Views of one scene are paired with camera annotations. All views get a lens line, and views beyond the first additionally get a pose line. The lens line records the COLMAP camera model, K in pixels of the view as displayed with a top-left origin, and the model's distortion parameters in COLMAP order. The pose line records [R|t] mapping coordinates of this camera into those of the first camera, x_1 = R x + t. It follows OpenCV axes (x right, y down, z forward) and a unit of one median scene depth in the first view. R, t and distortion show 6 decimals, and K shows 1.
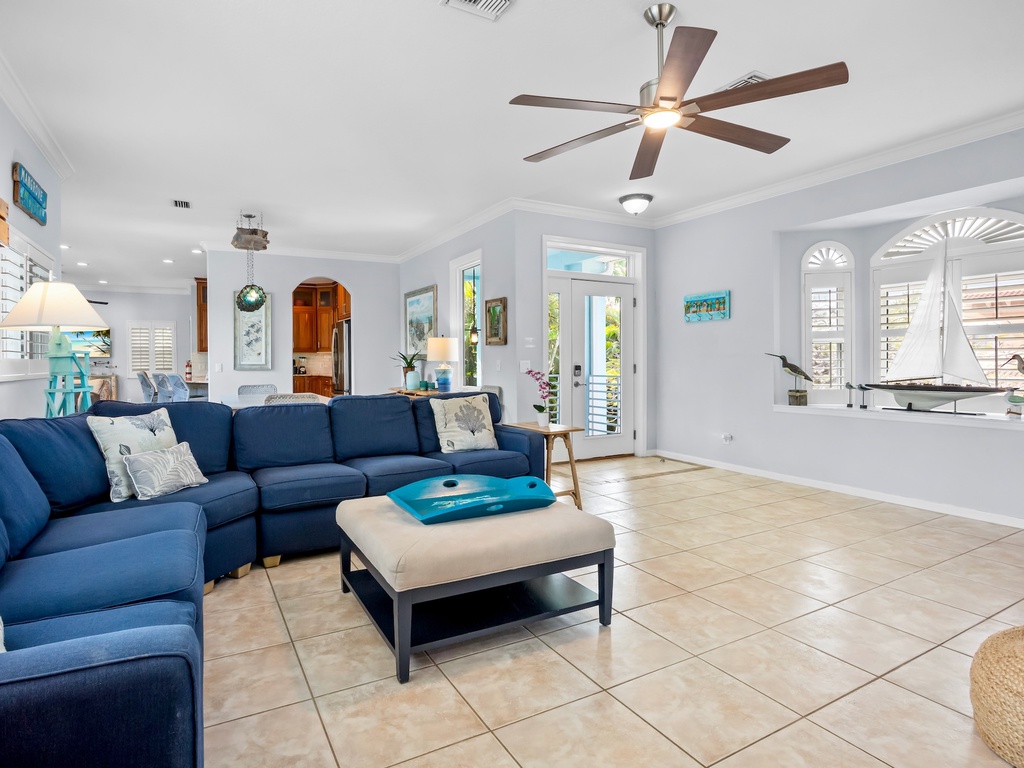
lens RADIAL K [[565.6, 0, 505.1], [0, 565.6, 370.3], [0, 0, 1]] dist [-0.020499, -0.000037]
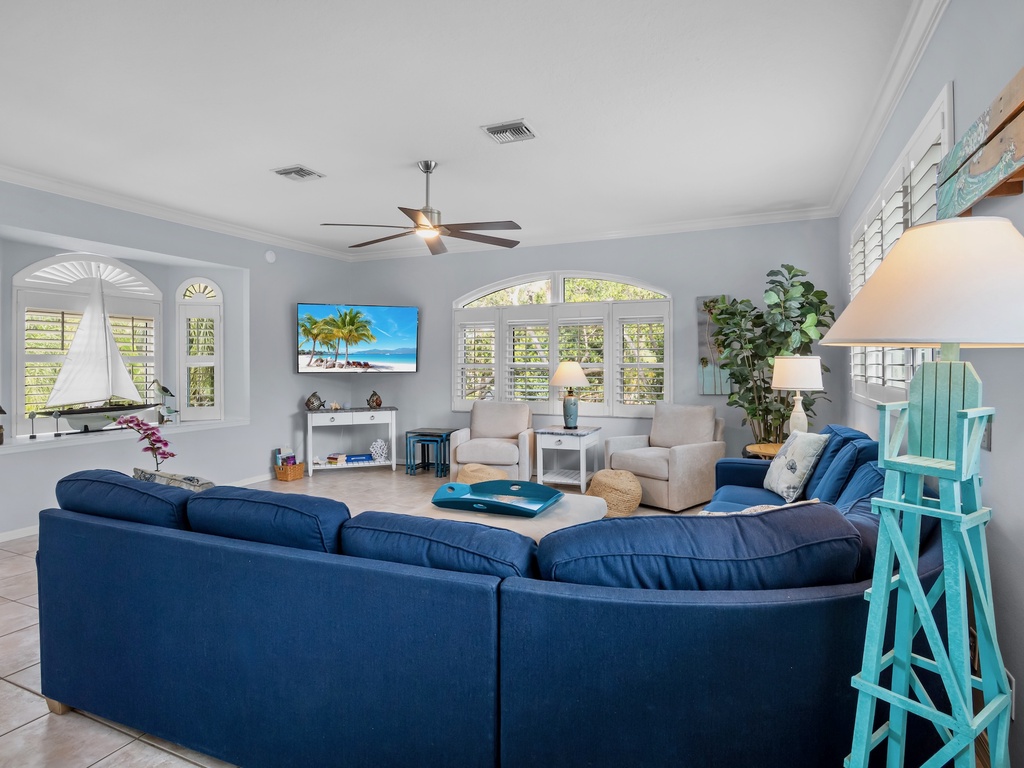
lens RADIAL K [[565.6, 0, 505.1], [0, 565.6, 370.3], [0, 0, 1]] dist [-0.020499, -0.000037]
pose [[-0.596142, 0.018402, 0.802668, -0.607425], [0.042549, 0.999057, 0.008696, -0.021291], [-0.801751, 0.039337, -0.596362, 0.990723]]
